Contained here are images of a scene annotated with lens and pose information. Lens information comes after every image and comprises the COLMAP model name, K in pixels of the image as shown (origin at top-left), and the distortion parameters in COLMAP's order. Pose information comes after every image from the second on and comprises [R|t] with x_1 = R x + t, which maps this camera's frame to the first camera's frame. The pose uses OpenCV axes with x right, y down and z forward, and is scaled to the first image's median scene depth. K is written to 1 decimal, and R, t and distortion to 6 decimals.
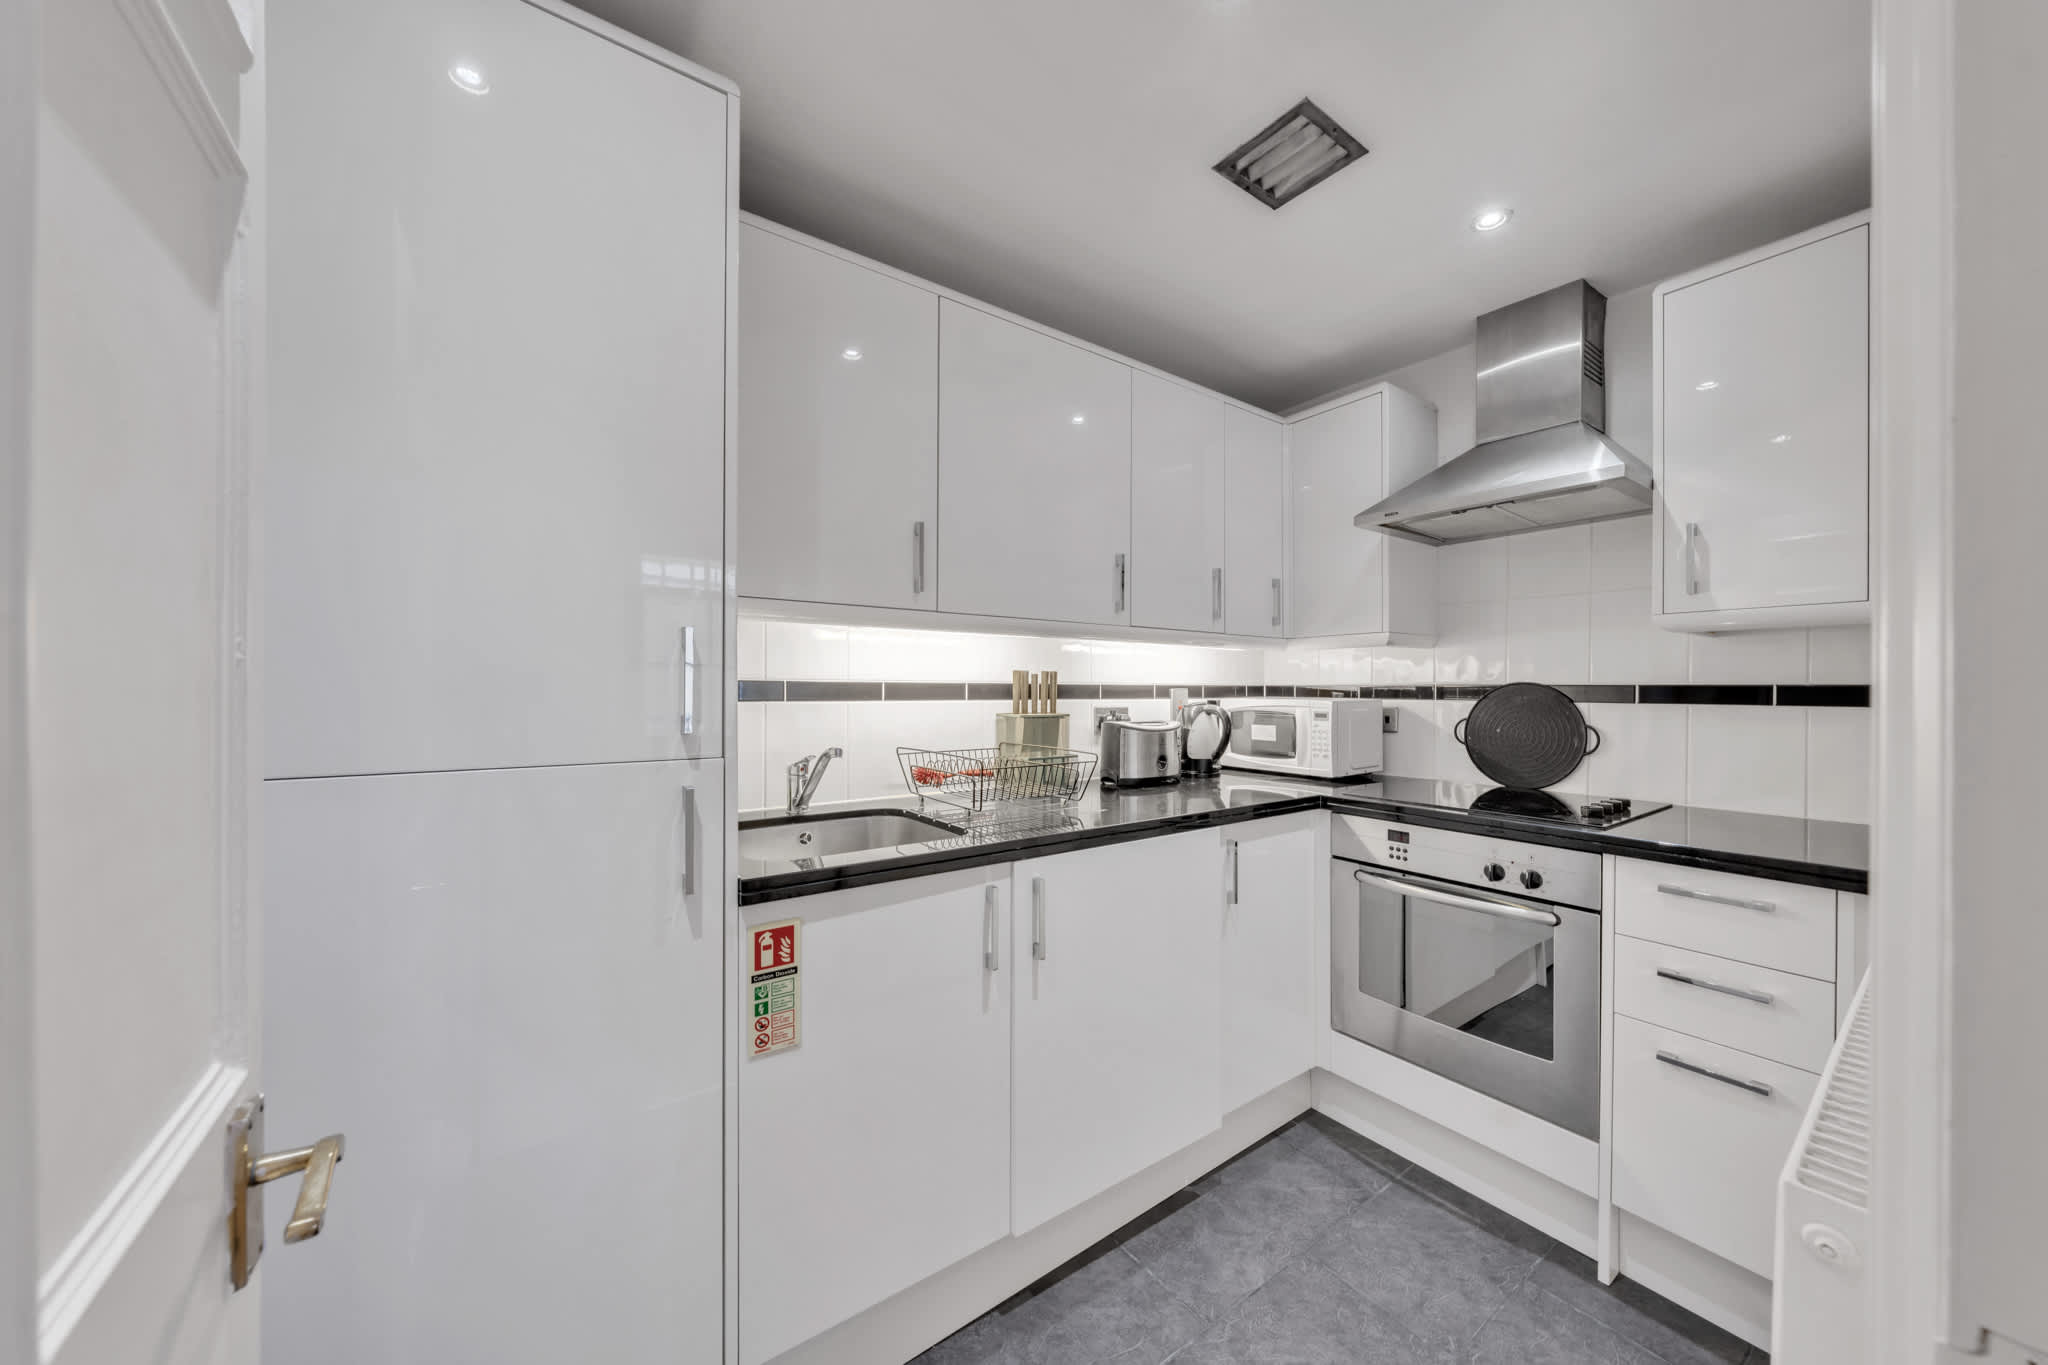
lens RADIAL K [[731.1, 0, 1033.0], [0, 731.1, 683.0], [0, 0, 1]] dist [-0.000502, -0.000068]
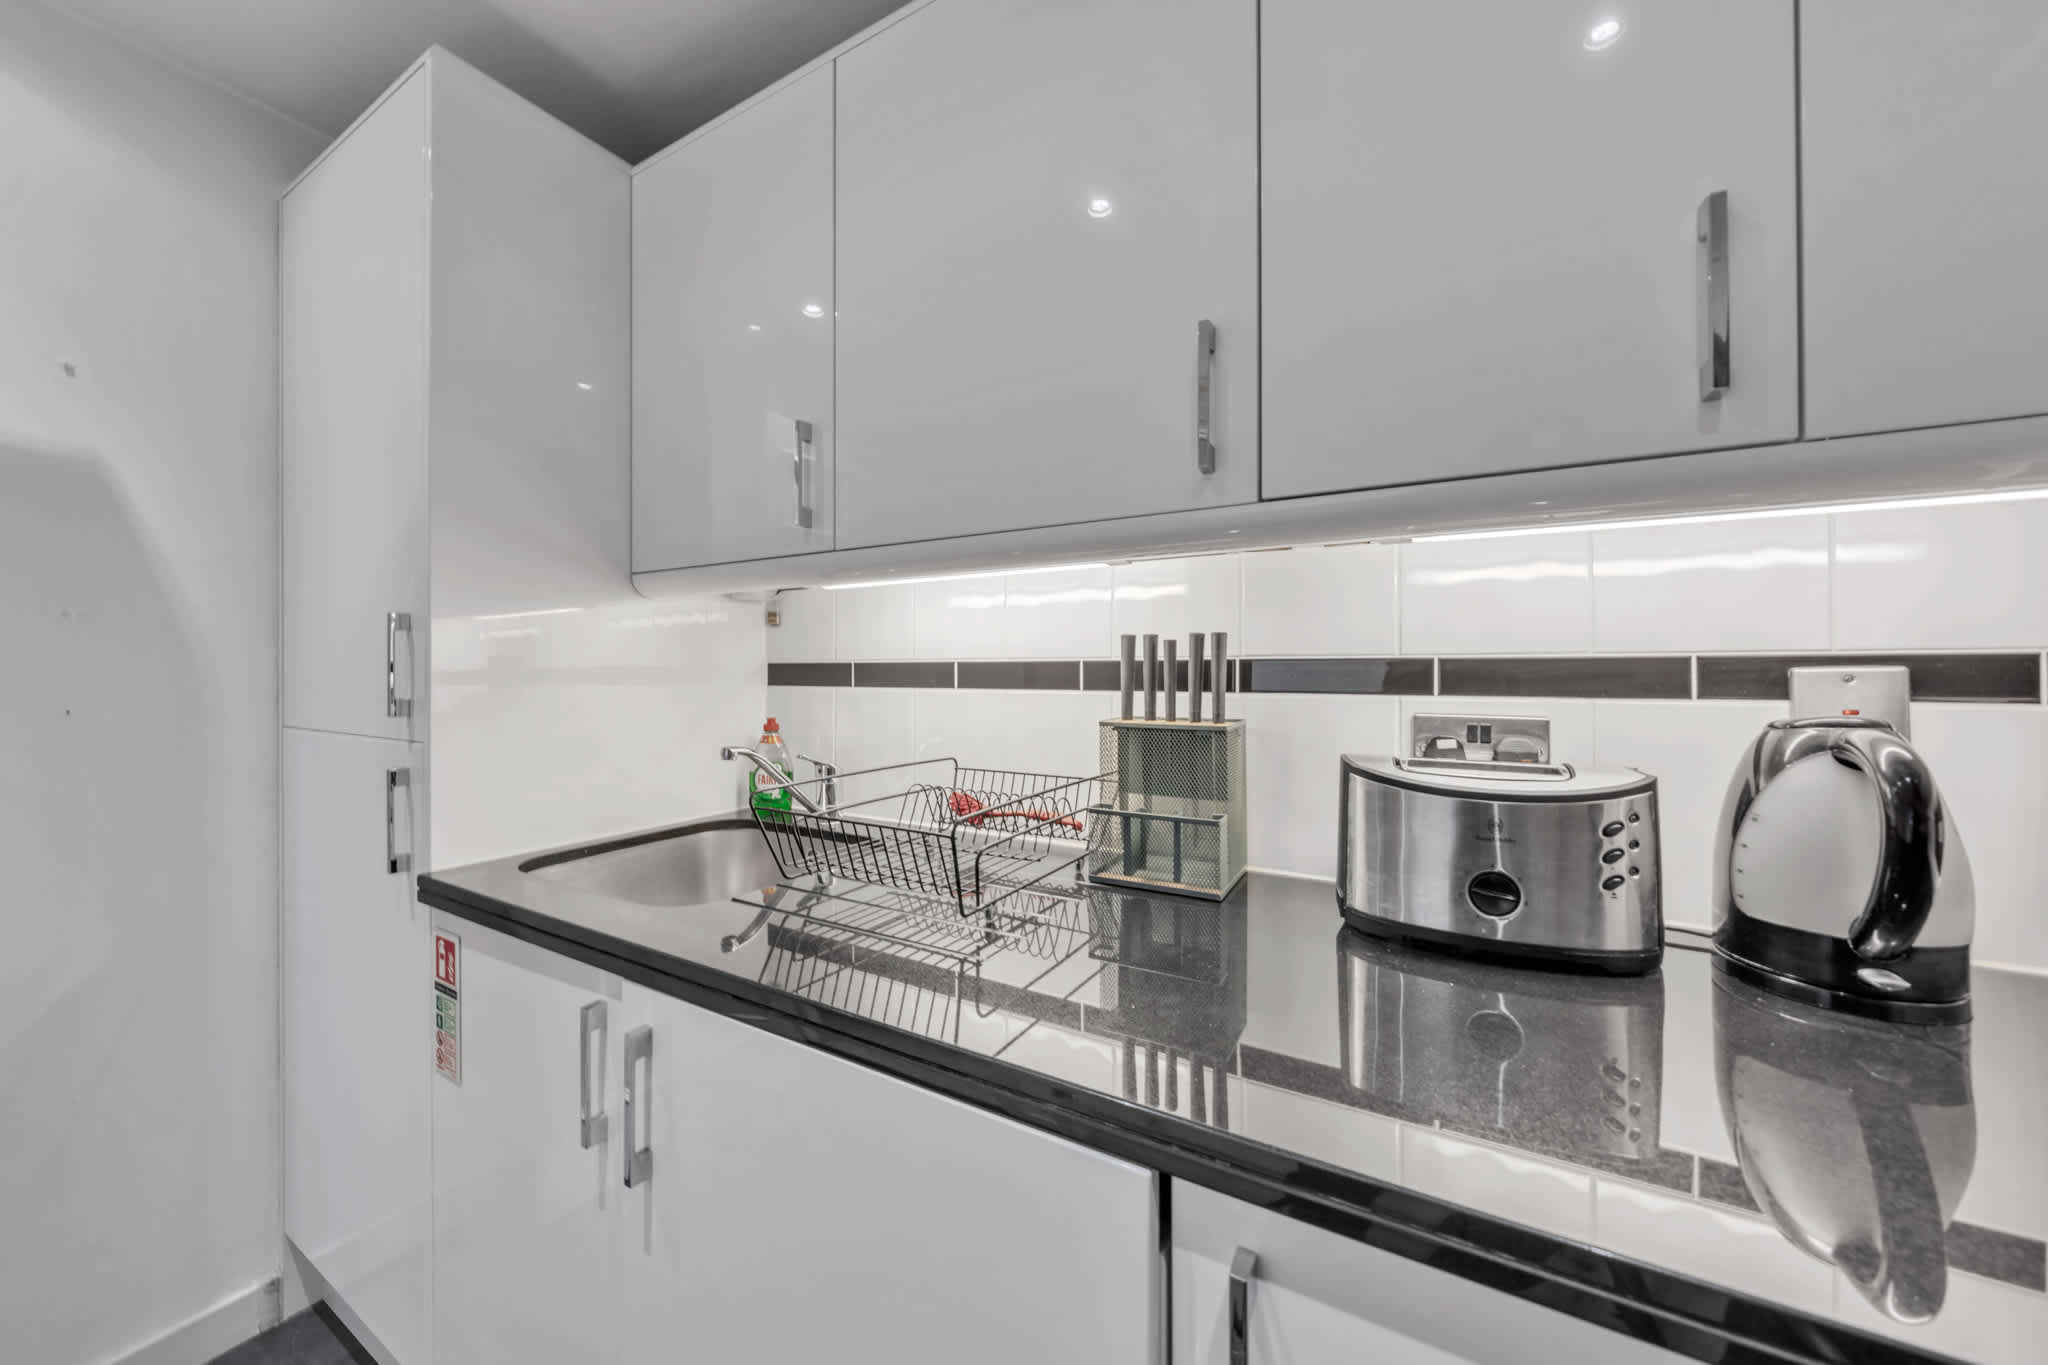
lens RADIAL K [[731.1, 0, 1033.0], [0, 731.1, 683.0], [0, 0, 1]] dist [-0.000502, -0.000068]
pose [[0.397988, 0.006975, -0.917364, 0.413638], [0.004127, 0.999947, 0.009393, 0.011991], [0.917381, -0.007524, 0.397938, 0.731844]]
